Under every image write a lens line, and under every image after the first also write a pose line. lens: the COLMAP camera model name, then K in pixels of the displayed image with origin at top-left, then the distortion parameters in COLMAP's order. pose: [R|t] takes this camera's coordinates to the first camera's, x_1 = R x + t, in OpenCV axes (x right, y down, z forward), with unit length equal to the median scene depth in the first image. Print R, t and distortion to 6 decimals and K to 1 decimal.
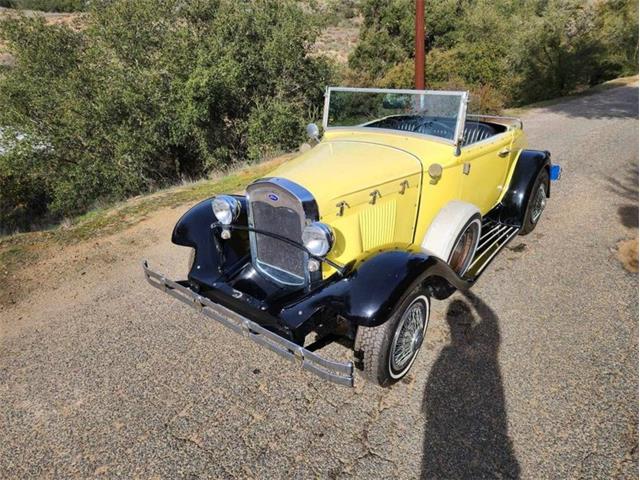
lens RADIAL K [[424.8, 0, 314.1], [0, 424.8, 232.3], [0, 0, 1]] dist [0.083686, -0.070865]
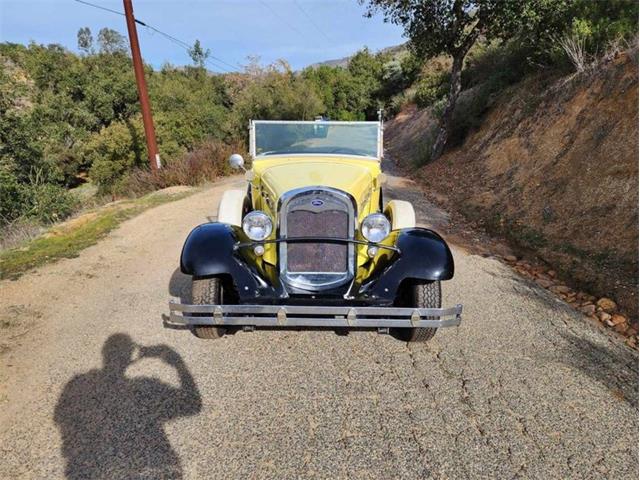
lens RADIAL K [[424.8, 0, 314.1], [0, 424.8, 232.3], [0, 0, 1]] dist [0.083686, -0.070865]
pose [[0.770633, -0.135581, 0.622690, -0.549091], [0.225303, 0.971968, -0.067201, 0.043706], [-0.596124, 0.192081, 0.779578, 0.114524]]
